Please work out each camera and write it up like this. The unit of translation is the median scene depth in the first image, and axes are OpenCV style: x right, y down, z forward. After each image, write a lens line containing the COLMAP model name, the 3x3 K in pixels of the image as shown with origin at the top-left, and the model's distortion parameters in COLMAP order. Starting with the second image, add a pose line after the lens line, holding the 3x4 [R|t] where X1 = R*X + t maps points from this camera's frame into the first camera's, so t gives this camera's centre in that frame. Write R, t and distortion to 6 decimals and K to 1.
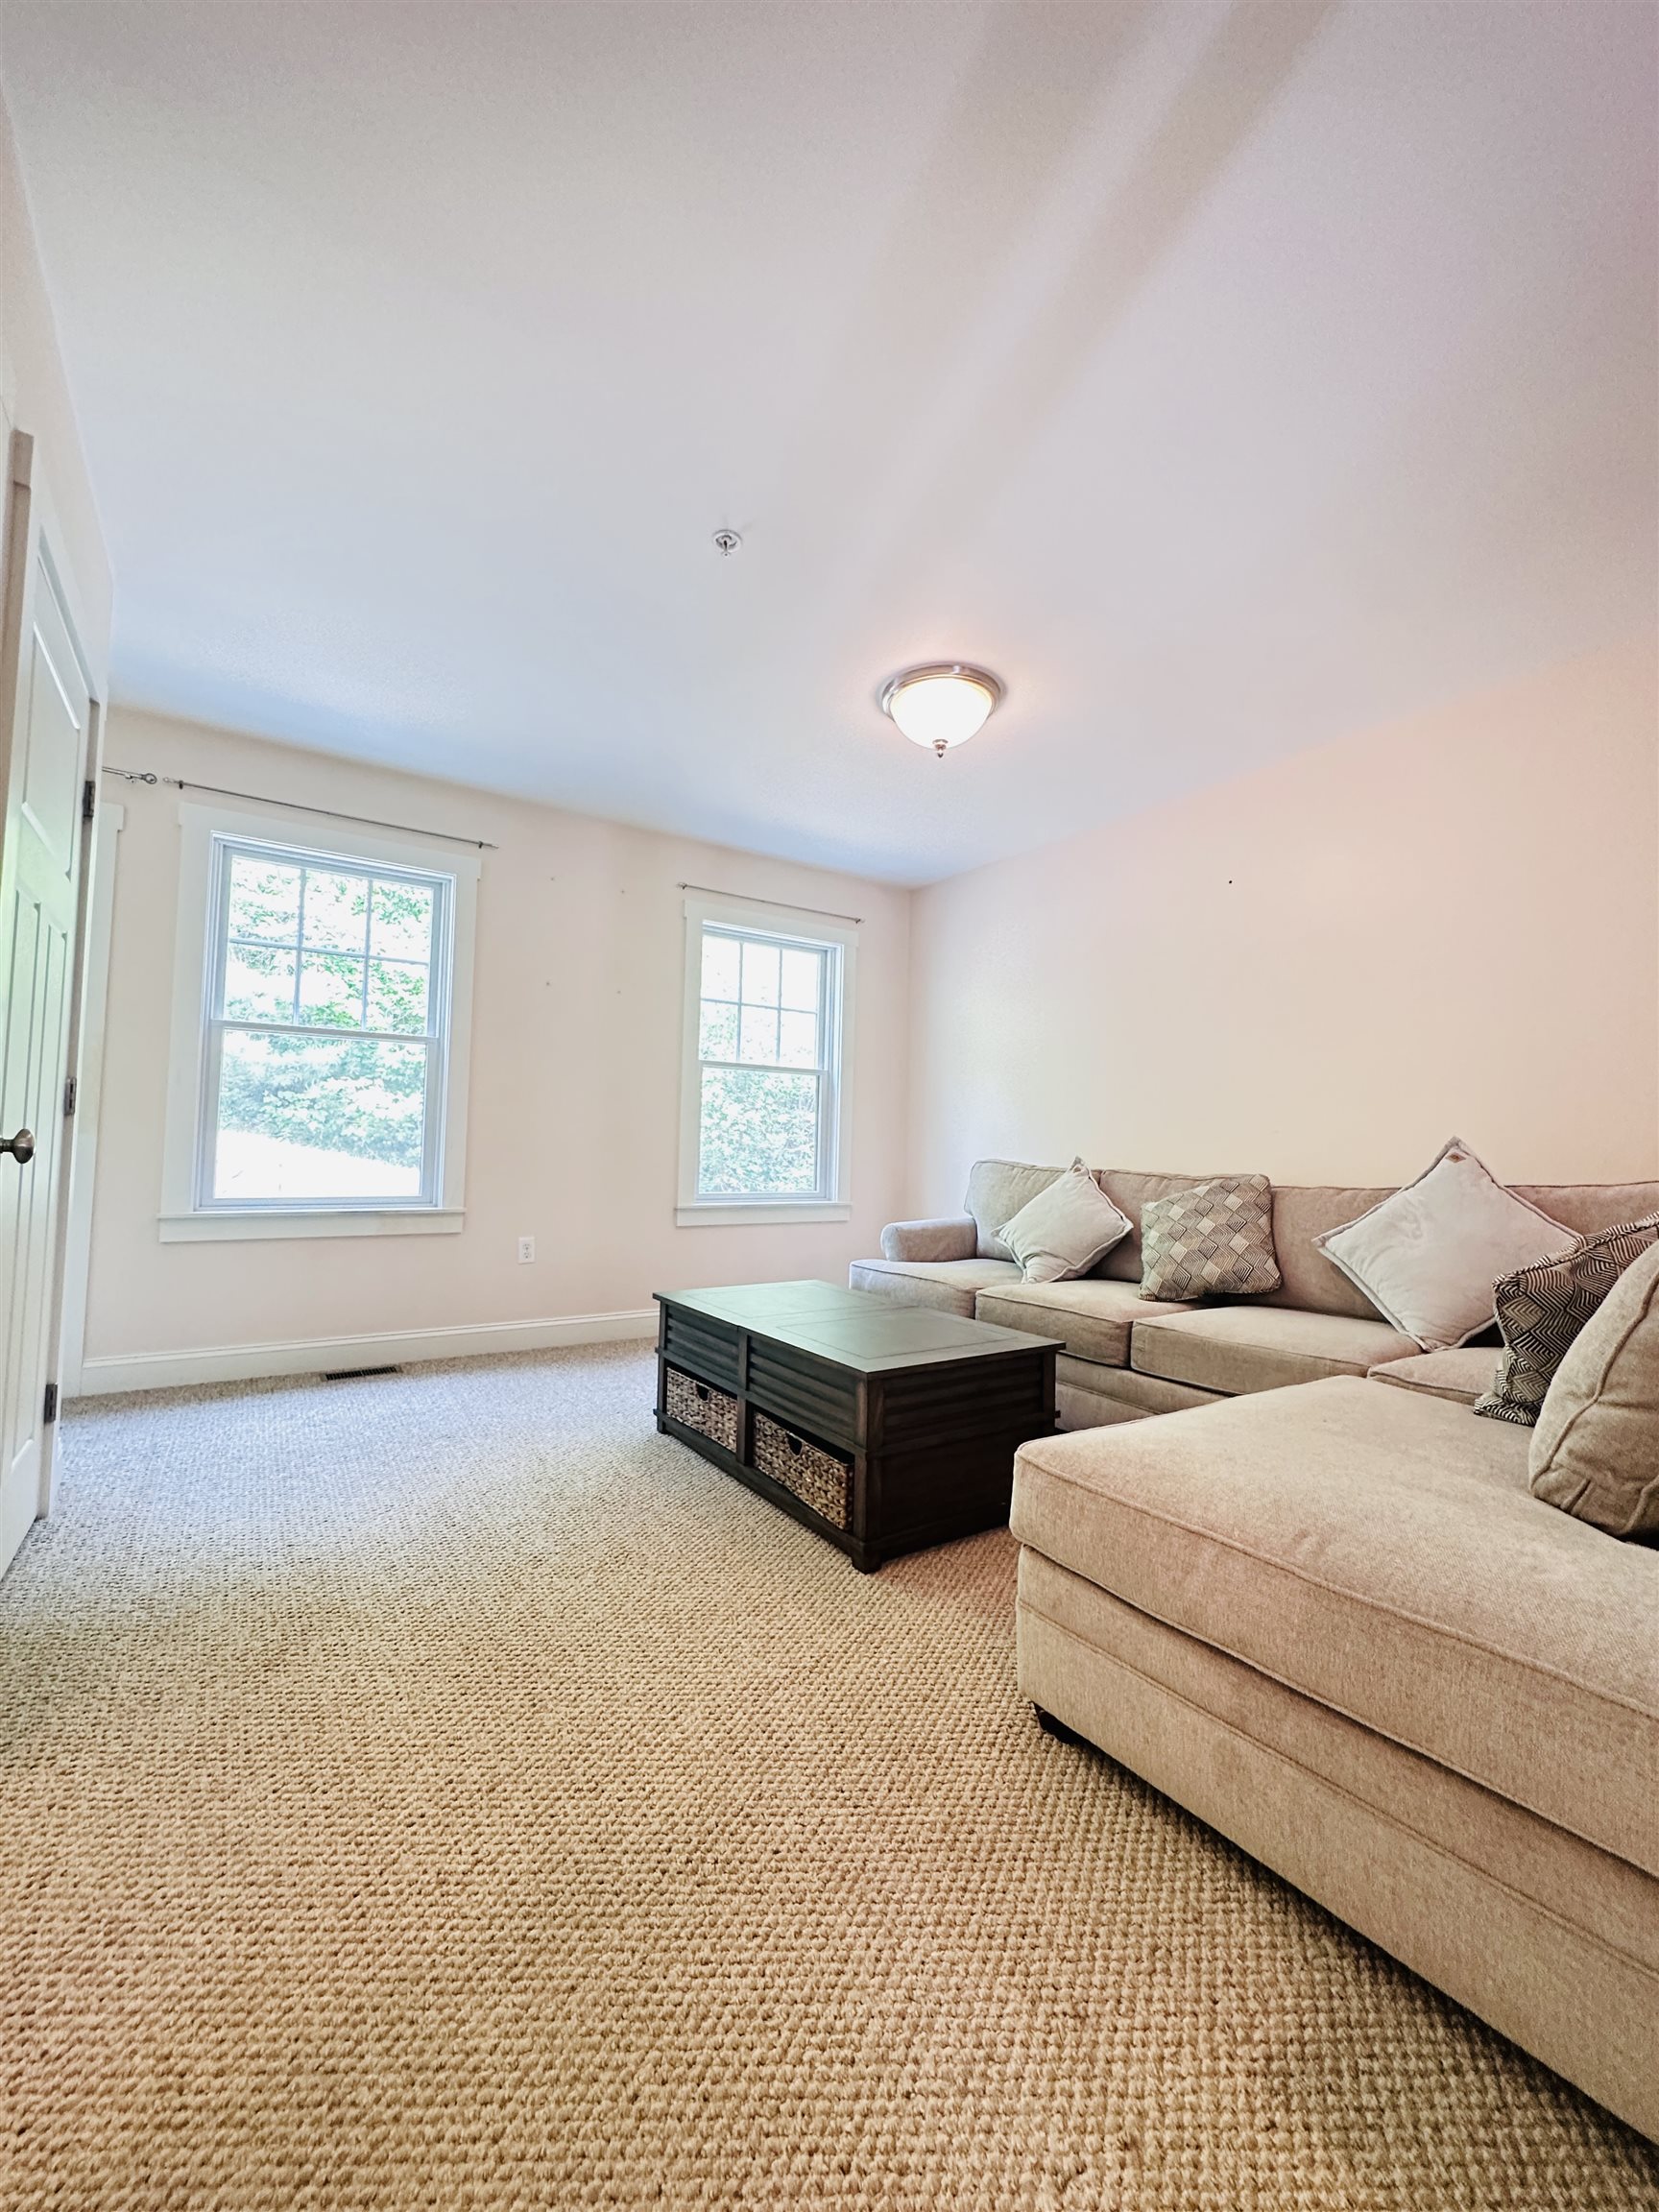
lens RADIAL K [[883.1, 0, 829.3], [0, 883.1, 1101.5], [0, 0, 1]] dist [-0.001810, -0.000068]
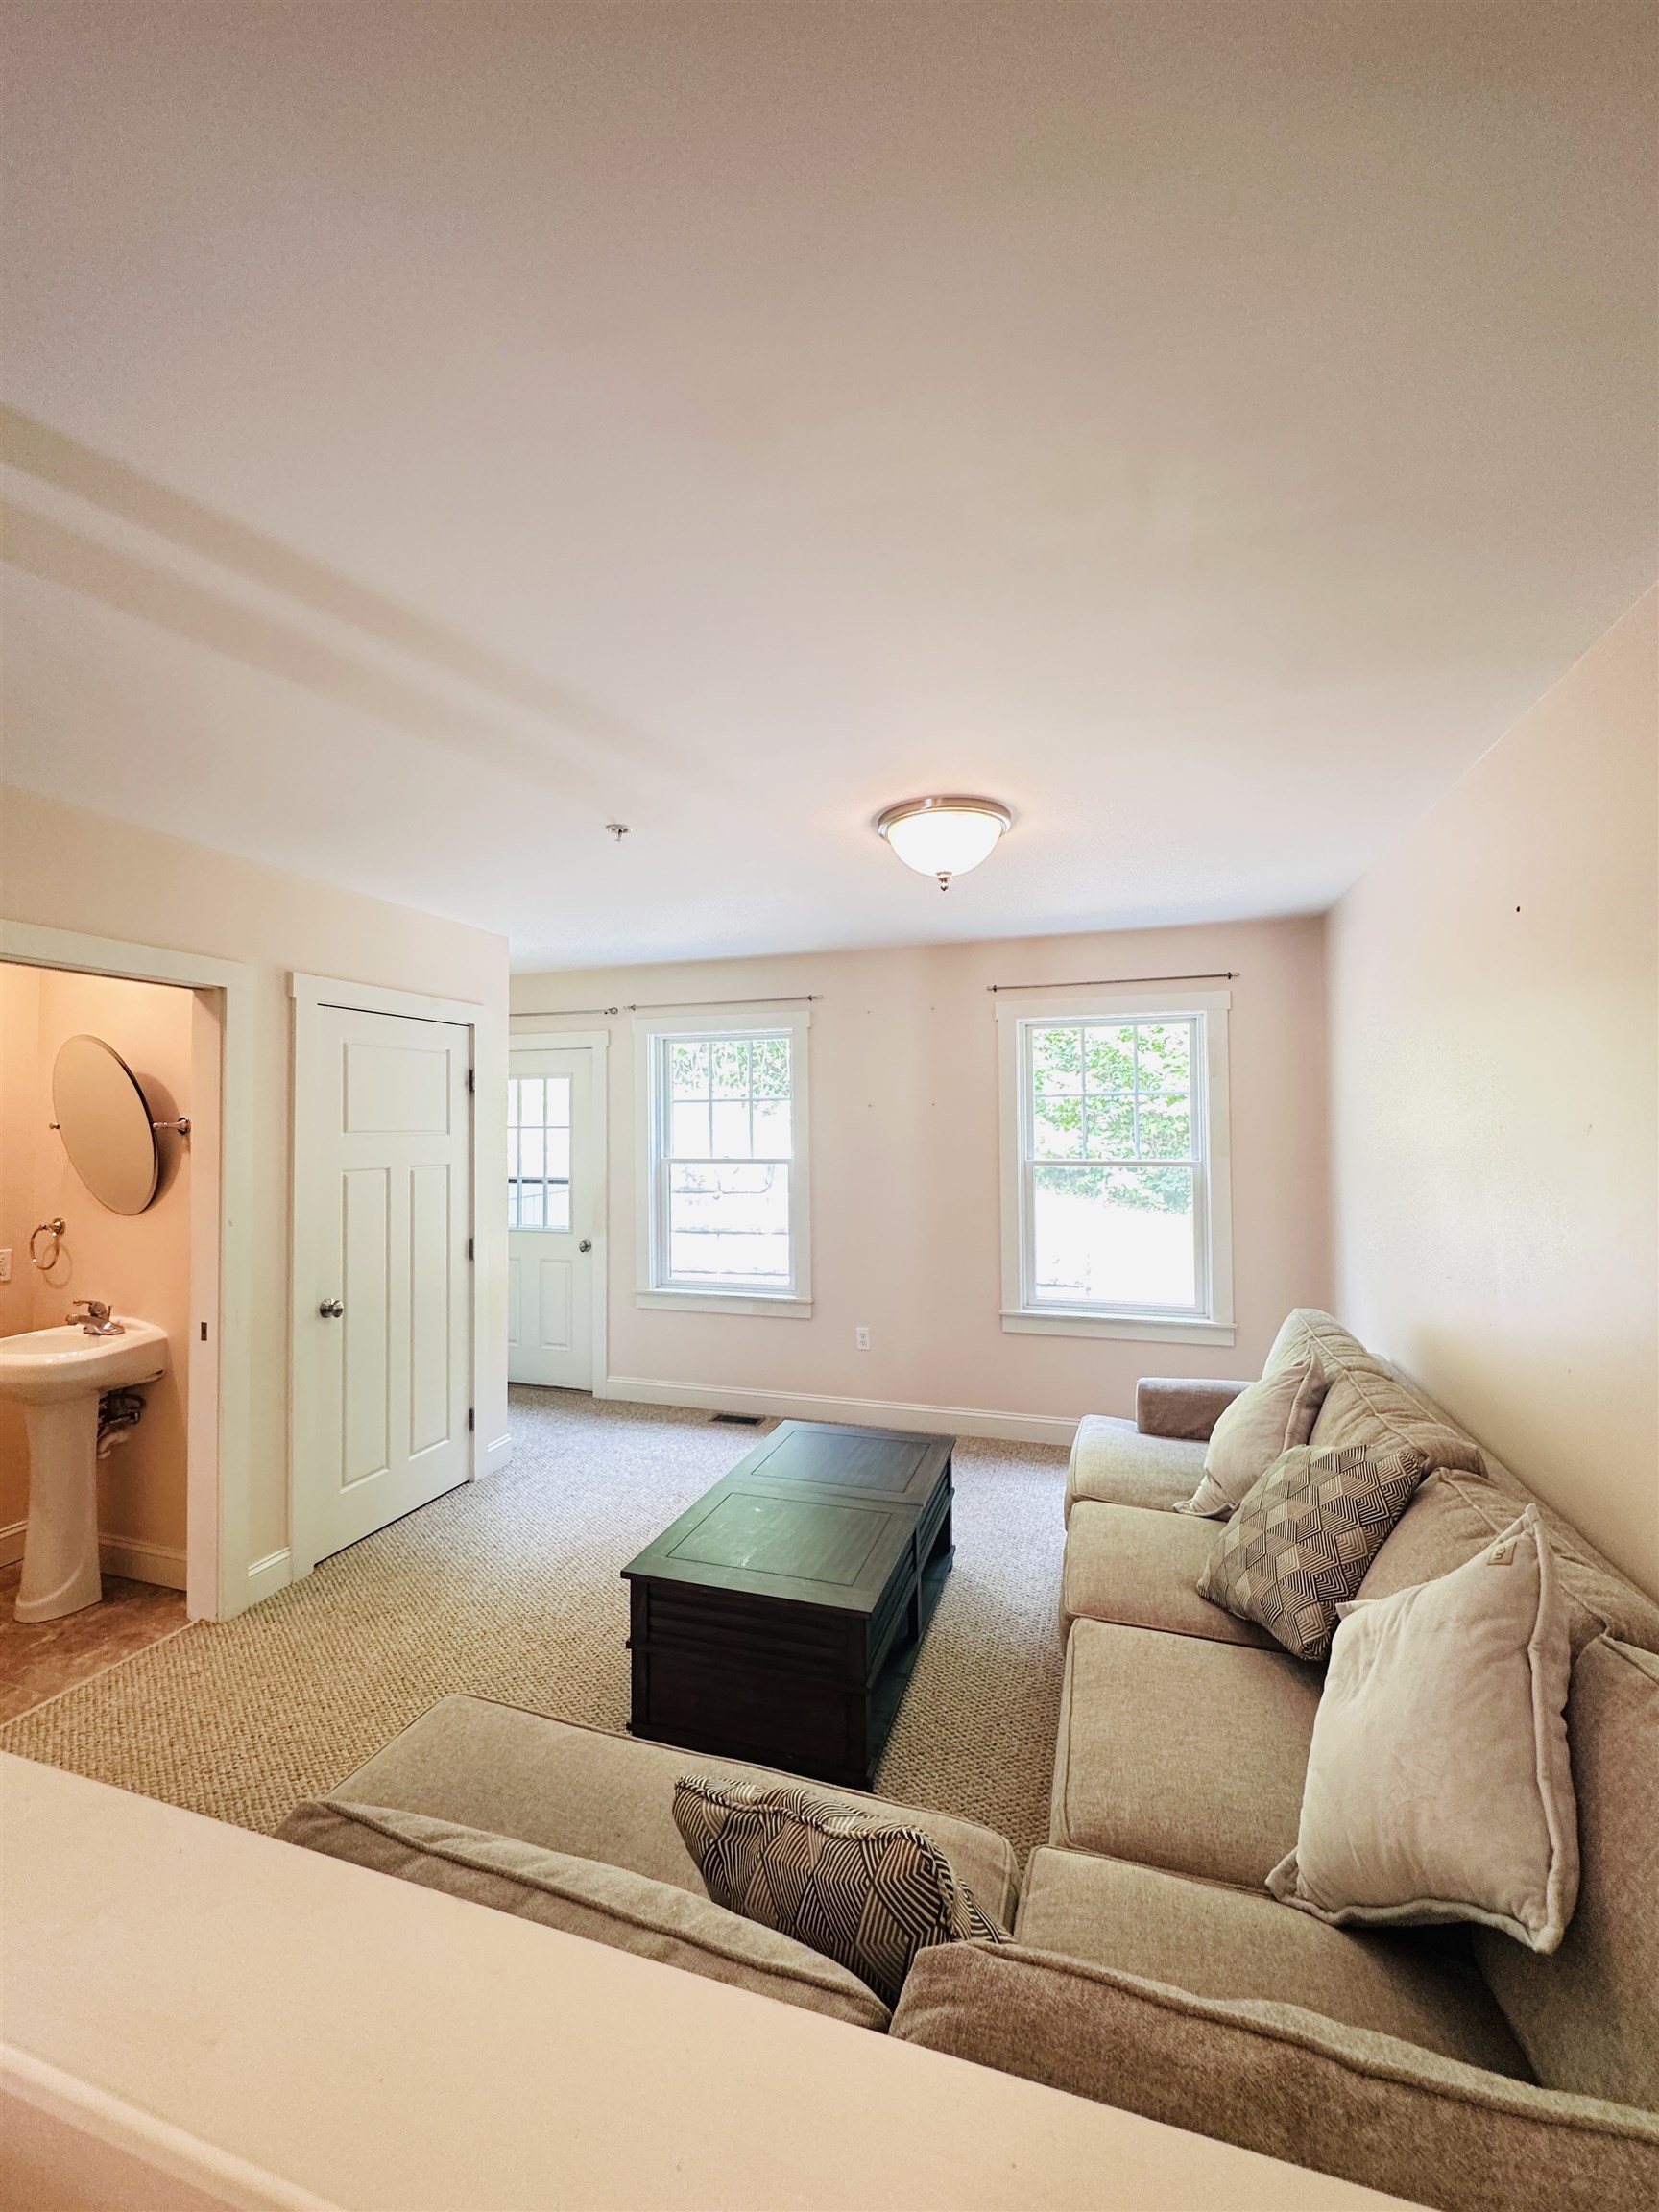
lens RADIAL K [[883.1, 0, 829.3], [0, 883.1, 1101.5], [0, 0, 1]] dist [-0.001810, -0.000068]
pose [[0.622598, -0.046755, -0.781144, 0.676570], [0.061431, 0.998053, -0.010776, -0.163403], [0.780127, -0.041278, 0.624258, 0.310730]]
